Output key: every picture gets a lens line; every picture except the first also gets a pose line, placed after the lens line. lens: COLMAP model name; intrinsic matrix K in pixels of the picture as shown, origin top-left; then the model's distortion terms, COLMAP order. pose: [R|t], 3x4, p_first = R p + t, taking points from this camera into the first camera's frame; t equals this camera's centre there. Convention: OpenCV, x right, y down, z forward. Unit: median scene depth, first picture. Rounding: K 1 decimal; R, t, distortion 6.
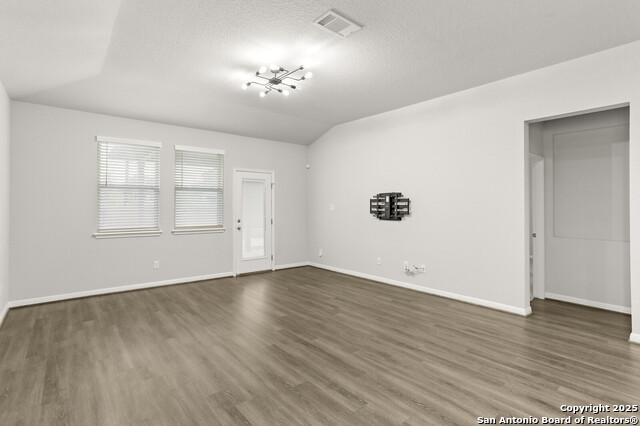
lens RADIAL K [[312.8, 0, 312.4], [0, 312.8, 209.1], [0, 0, 1]] dist [-0.021453, 0.004136]
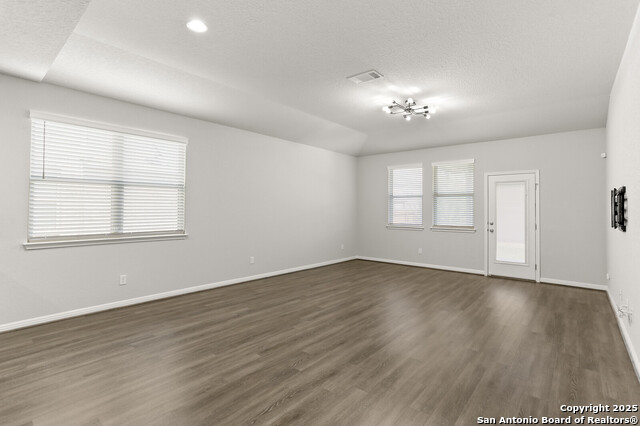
lens RADIAL K [[312.8, 0, 323.7], [0, 312.8, 207.9], [0, 0, 1]] dist [-0.021453, 0.004136]
pose [[0.176523, -0.008126, -0.984263, 0.757666], [-0.009313, 0.999907, -0.009925, 0.001412], [0.984252, 0.010918, 0.176431, 0.299563]]
